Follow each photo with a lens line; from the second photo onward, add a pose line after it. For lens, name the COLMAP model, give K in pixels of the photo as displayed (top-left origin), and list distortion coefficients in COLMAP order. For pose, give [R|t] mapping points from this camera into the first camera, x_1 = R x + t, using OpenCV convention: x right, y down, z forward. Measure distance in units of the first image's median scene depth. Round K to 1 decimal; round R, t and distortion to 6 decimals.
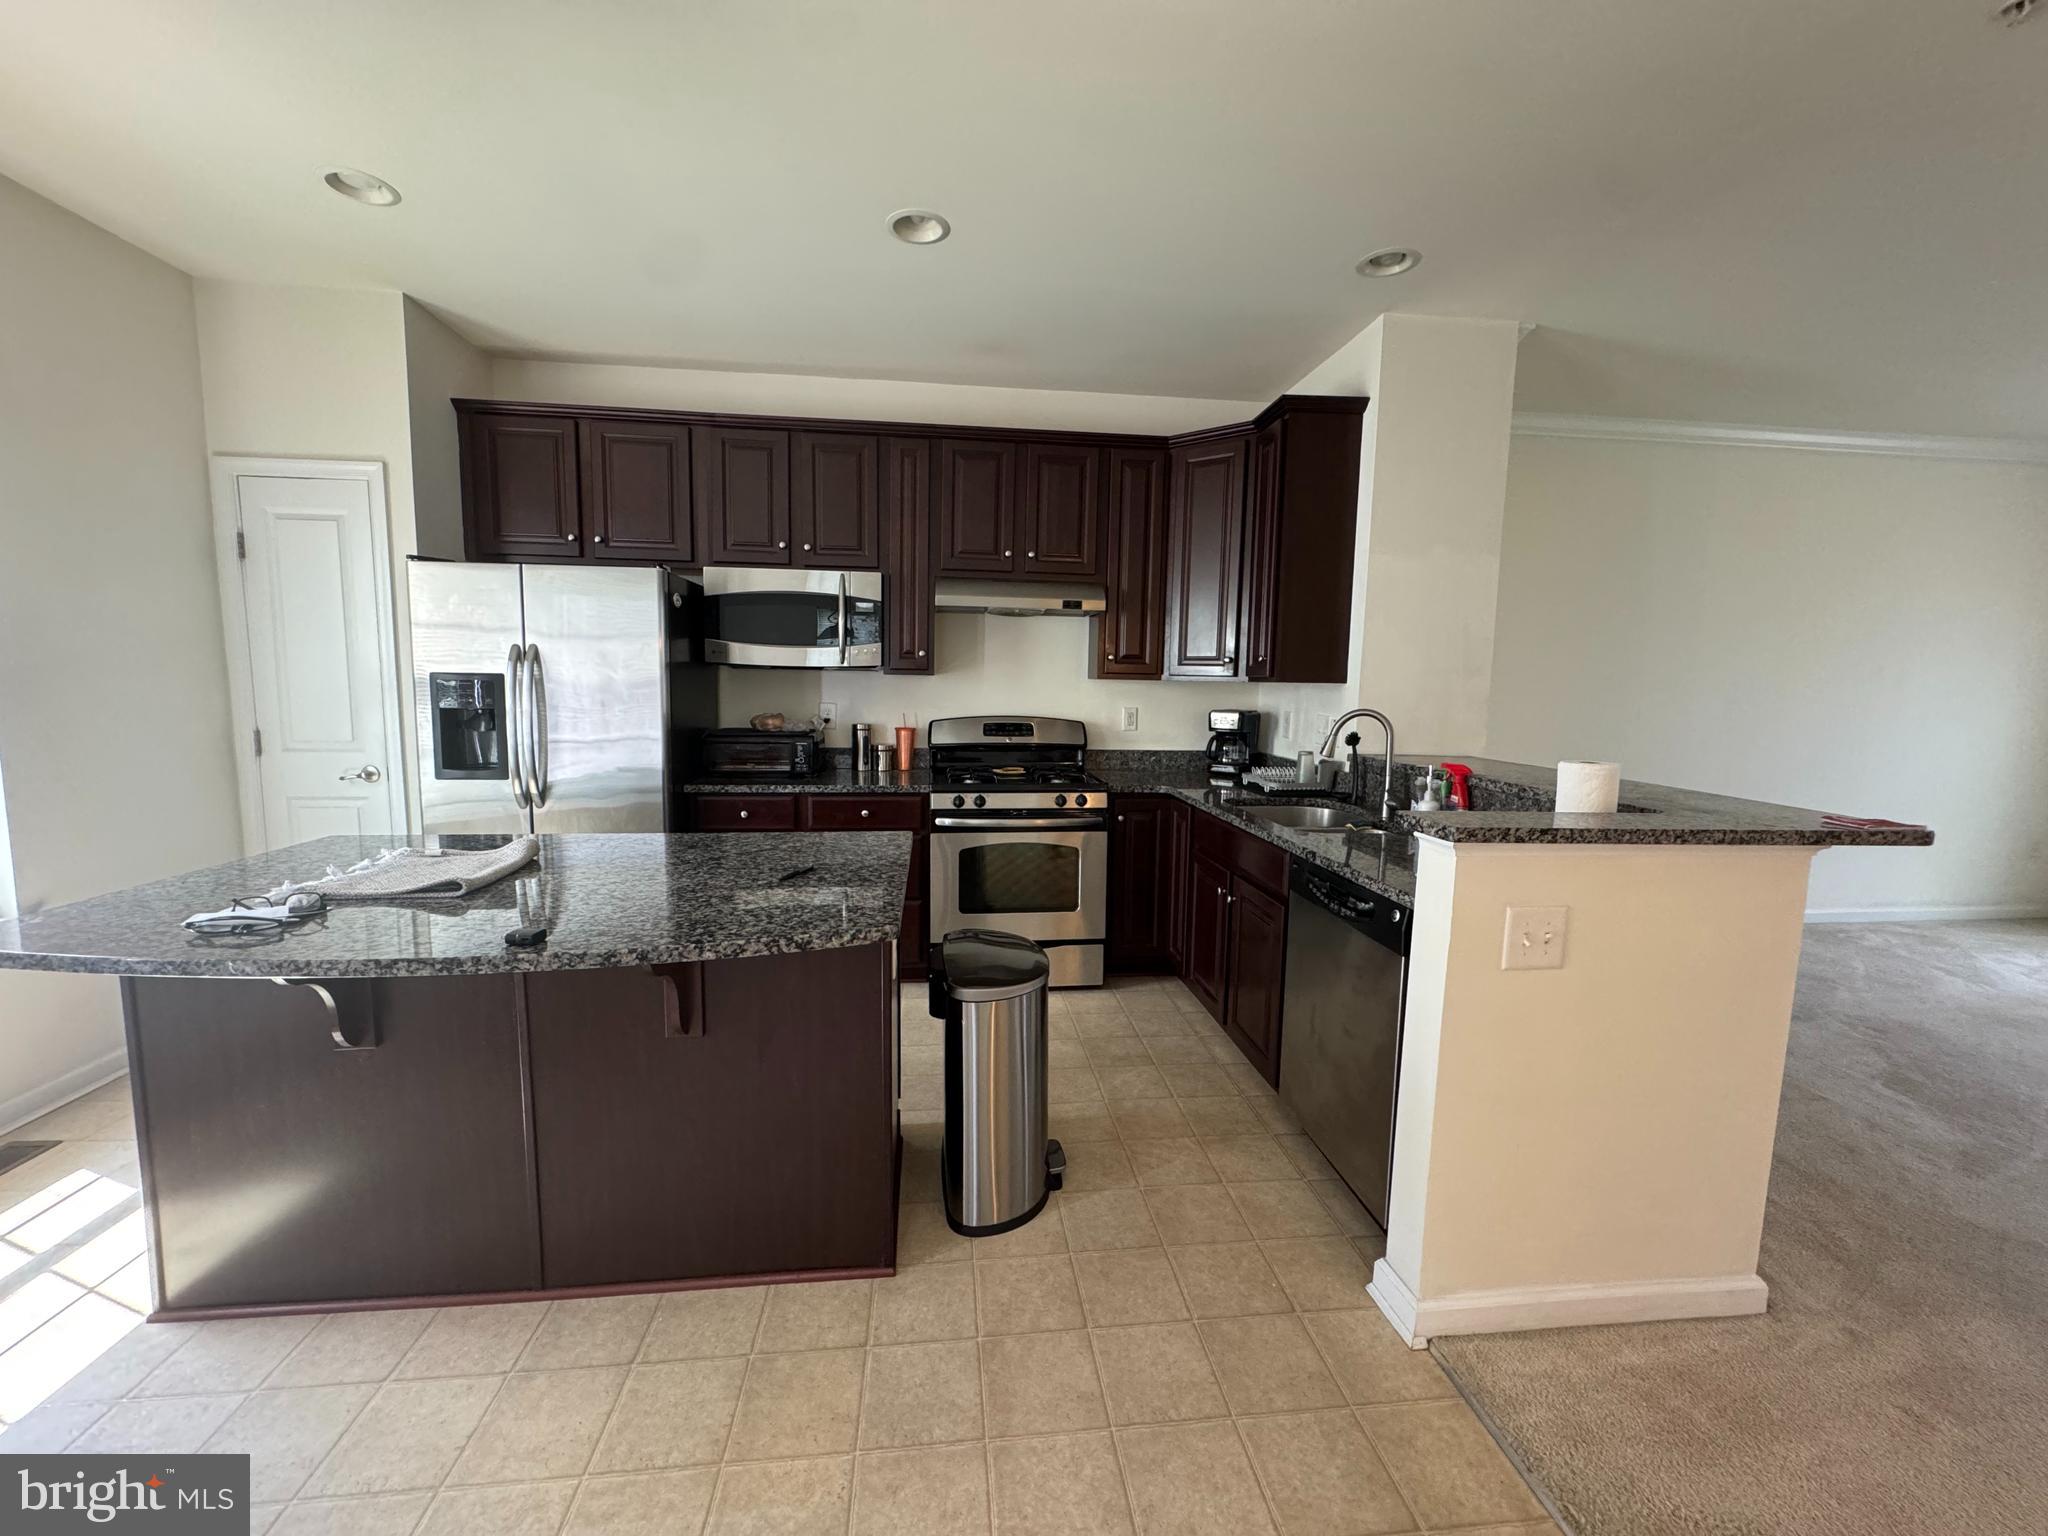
lens RADIAL K [[820.4, 0, 1007.4], [0, 820.4, 755.6], [0, 0, 1]] dist [-0.005082, 0.000424]
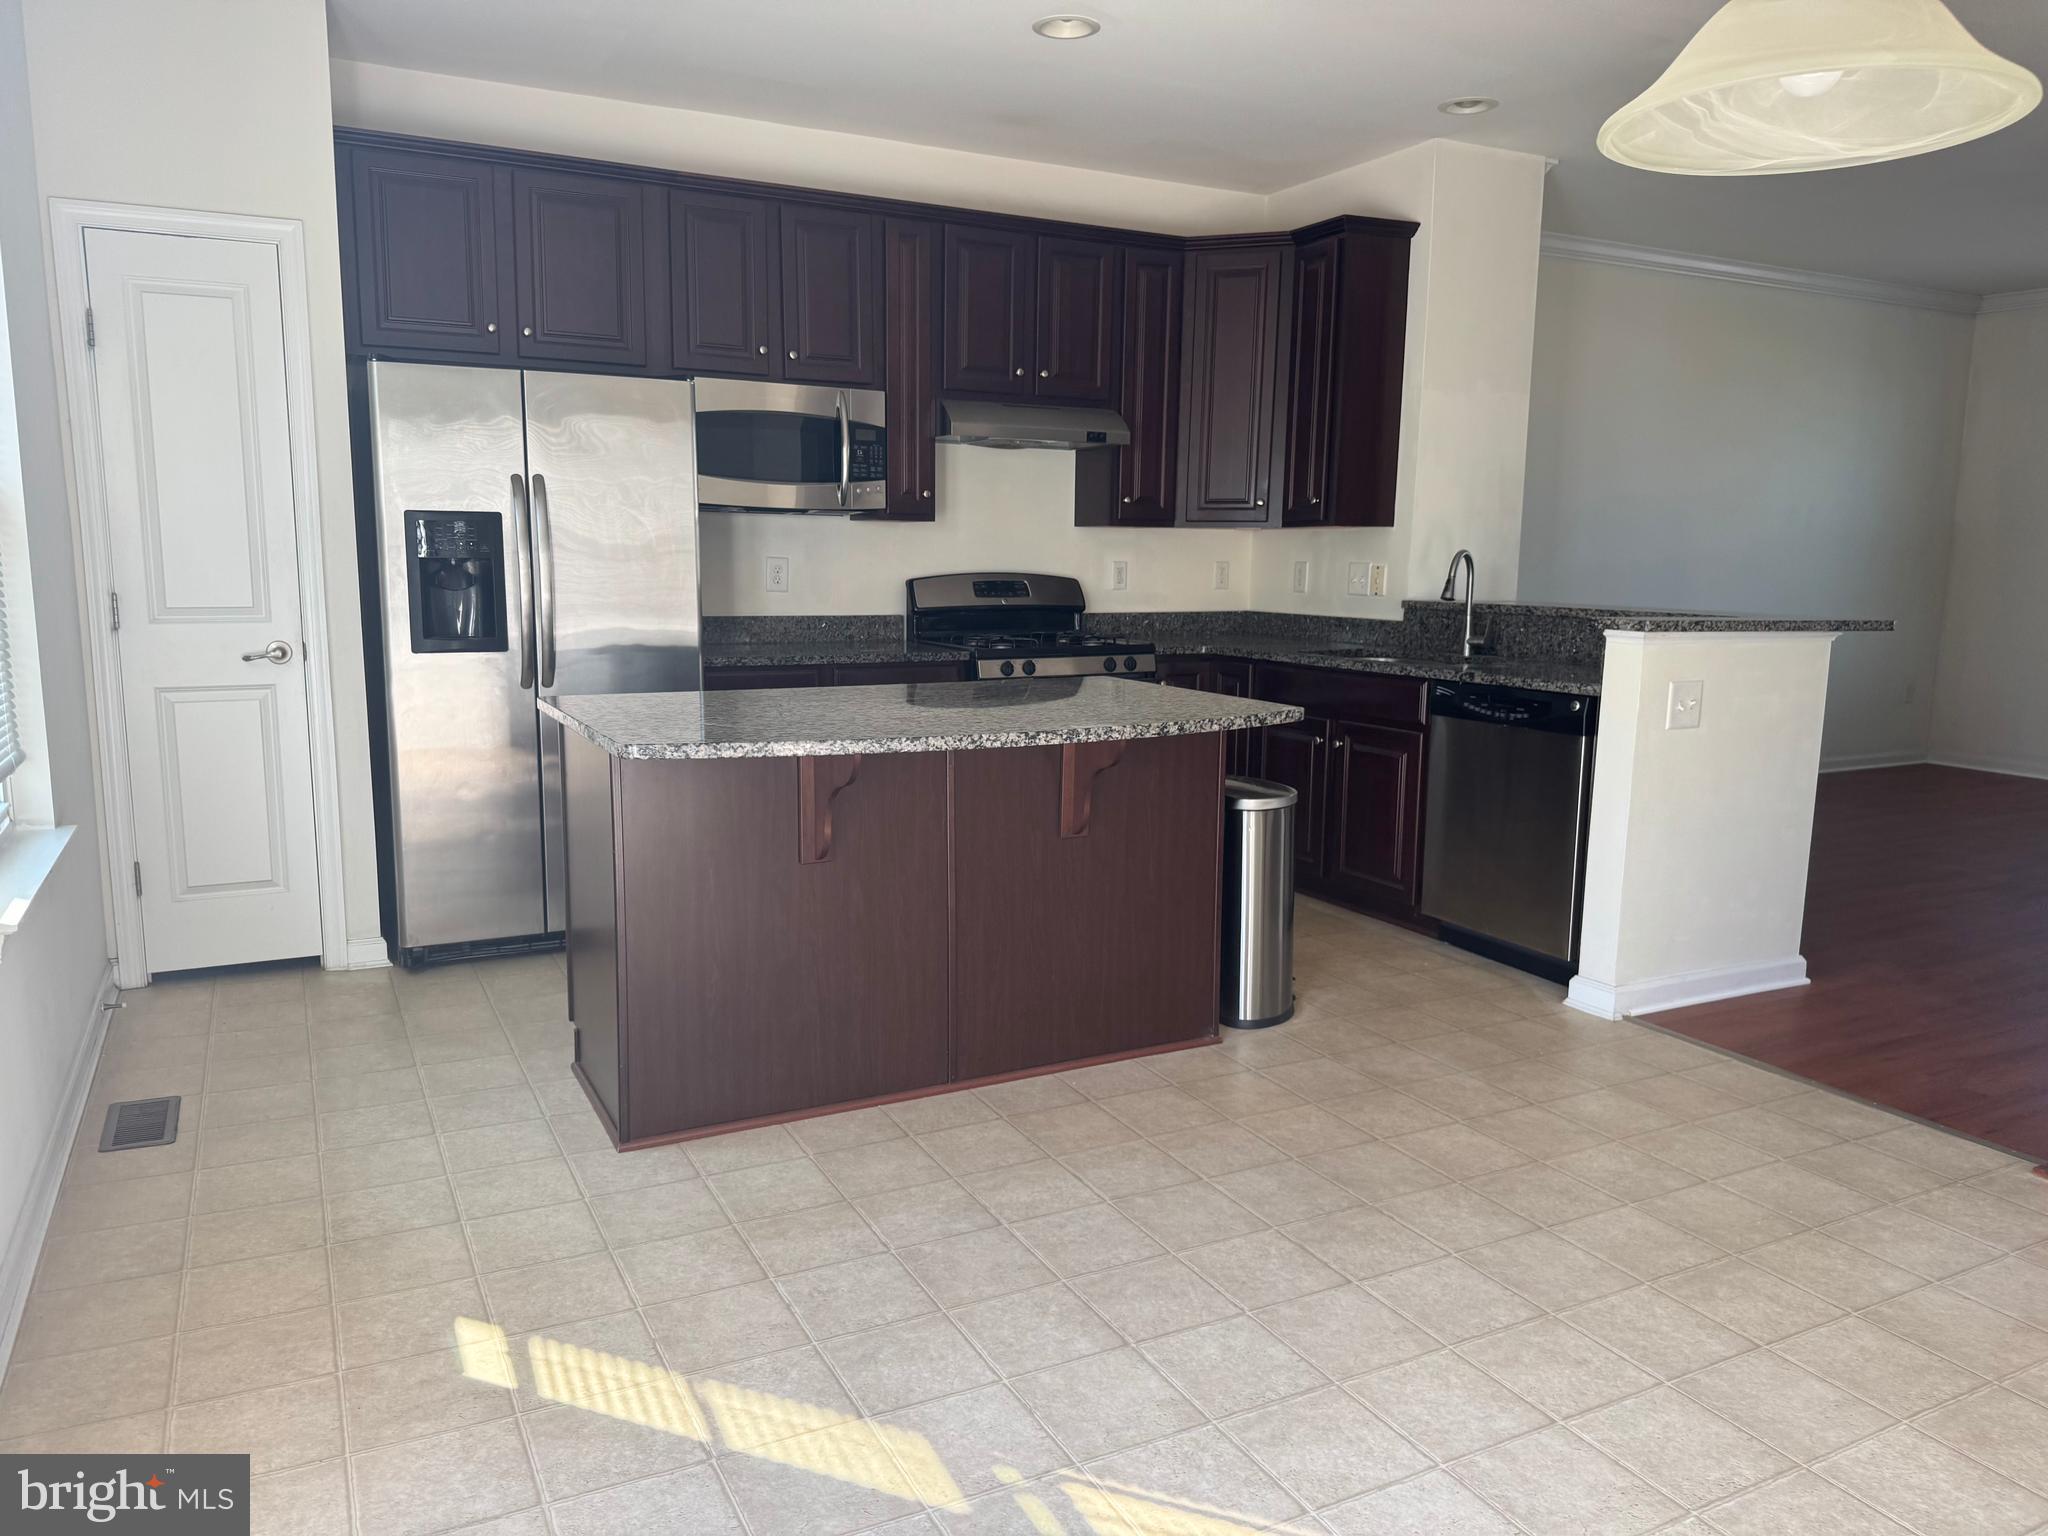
lens RADIAL K [[1444.4, 0, 1003.6], [0, 1444.4, 750.6], [0, 0, 1]] dist [0.027774, -0.045064]
pose [[0.935908, -0.054267, 0.348039, -0.645759], [0.036741, 0.997711, 0.056764, 0.061724], [-0.350323, -0.040339, 0.935760, -0.442050]]
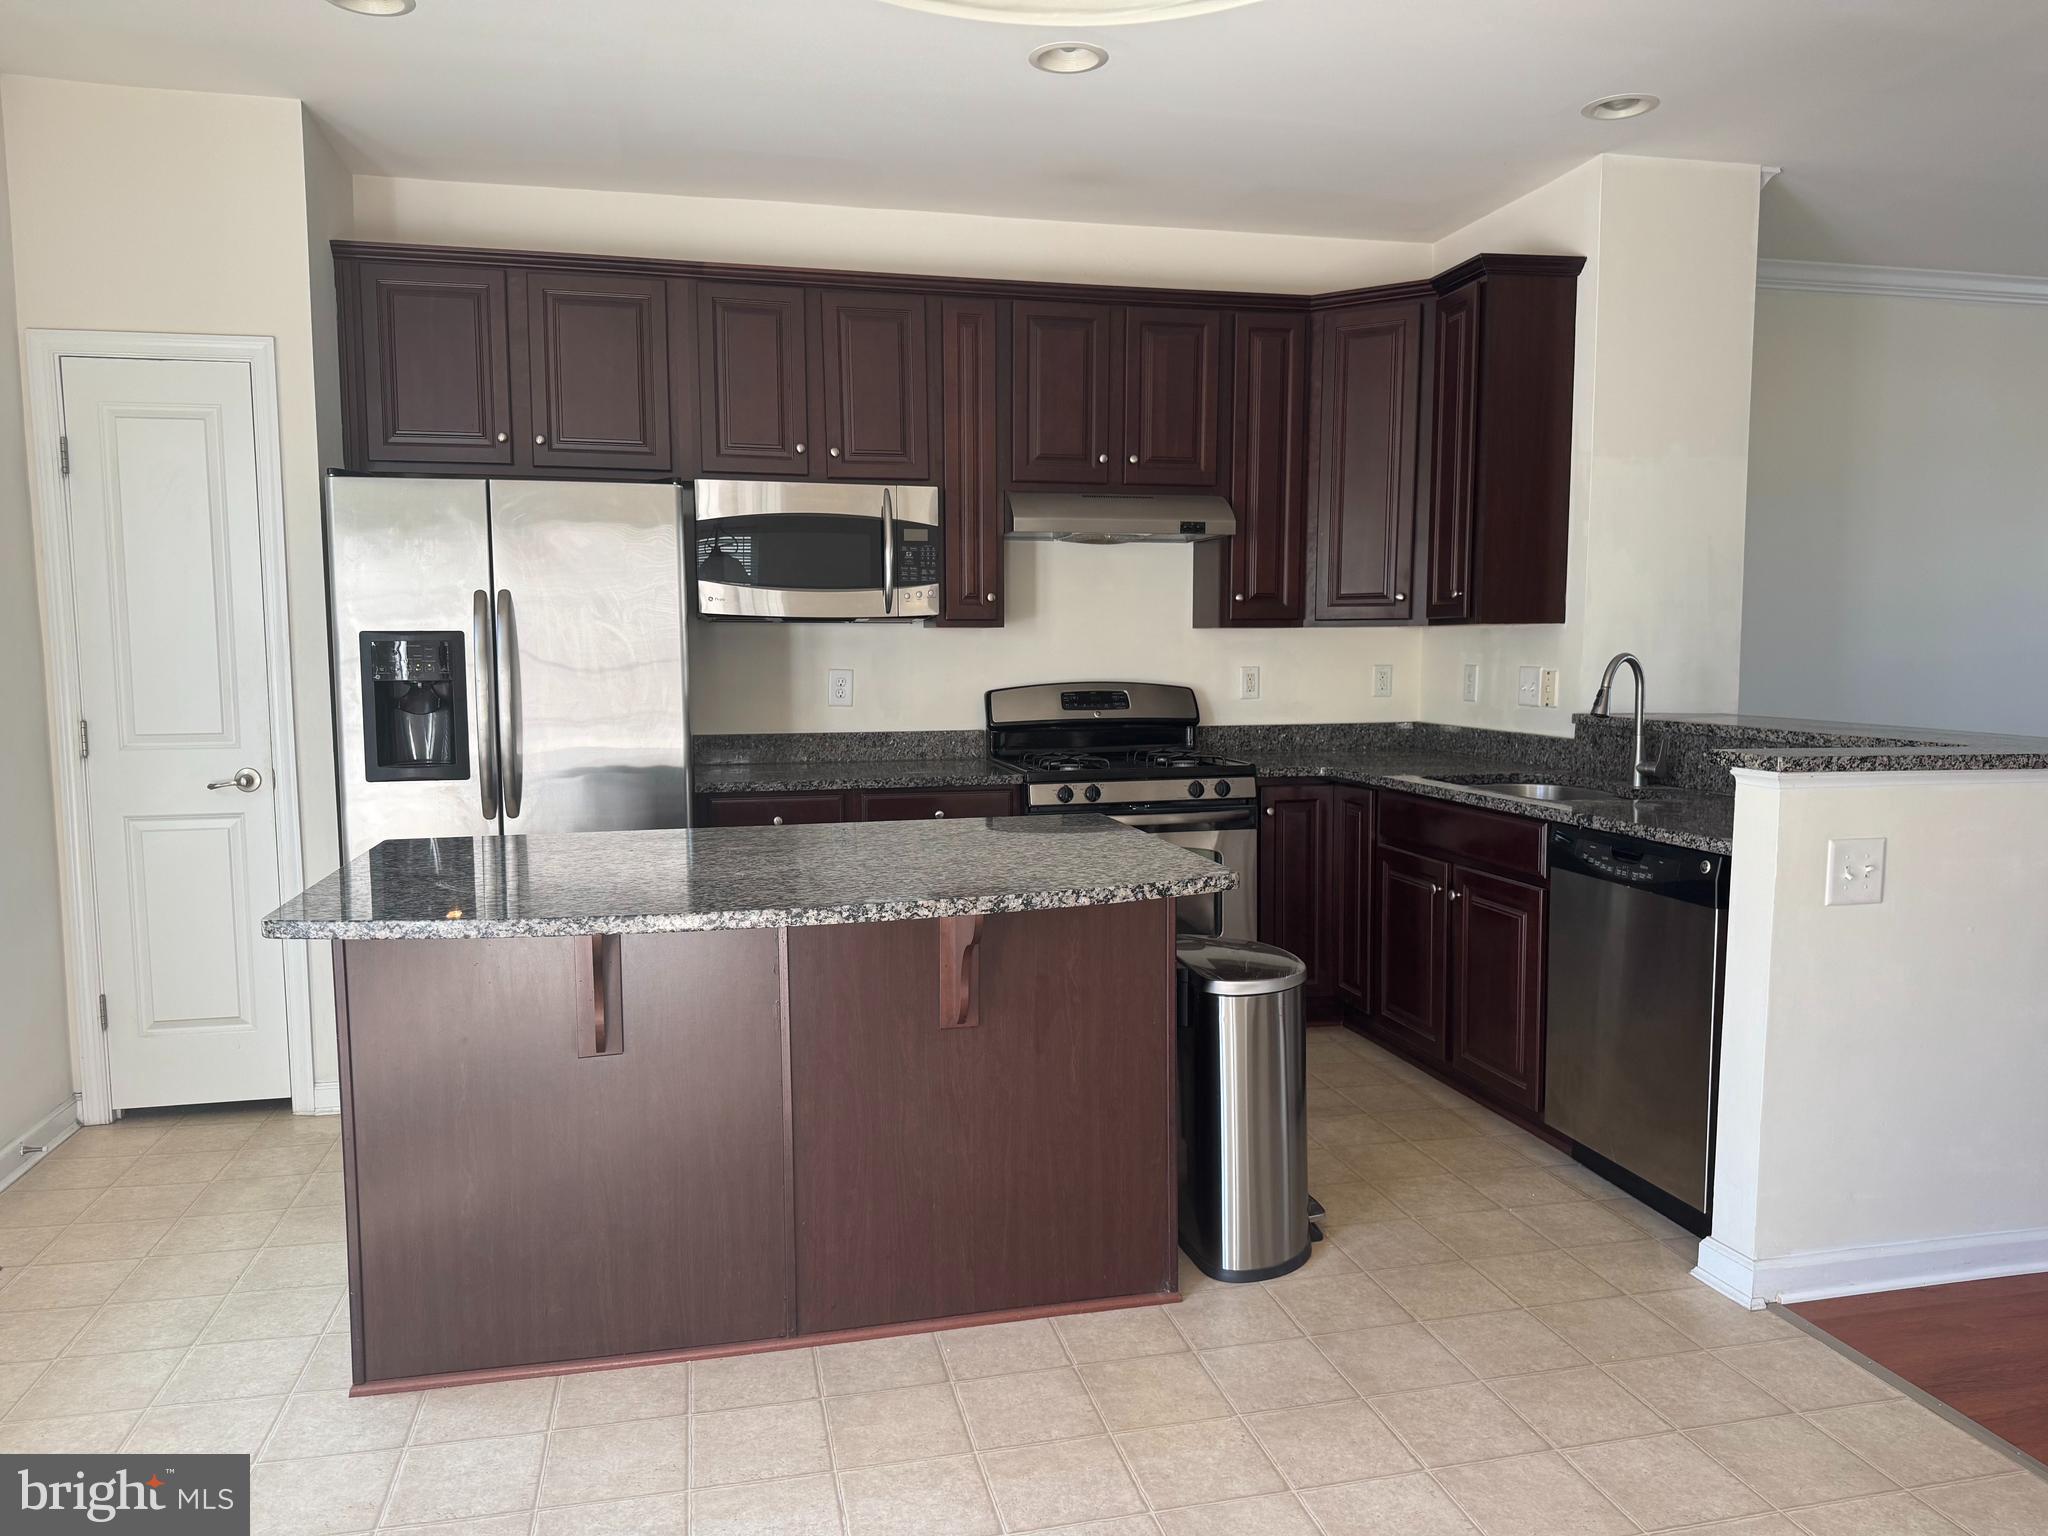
lens RADIAL K [[1440.7, 0, 1006.8], [0, 1440.7, 754.6], [0, 0, 1]] dist [0.034828, -0.056864]
pose [[0.993014, -0.029382, 0.114277, -0.283730], [0.031042, 0.999436, -0.012771, 0.038361], [-0.113837, 0.016229, 0.993367, -0.308046]]
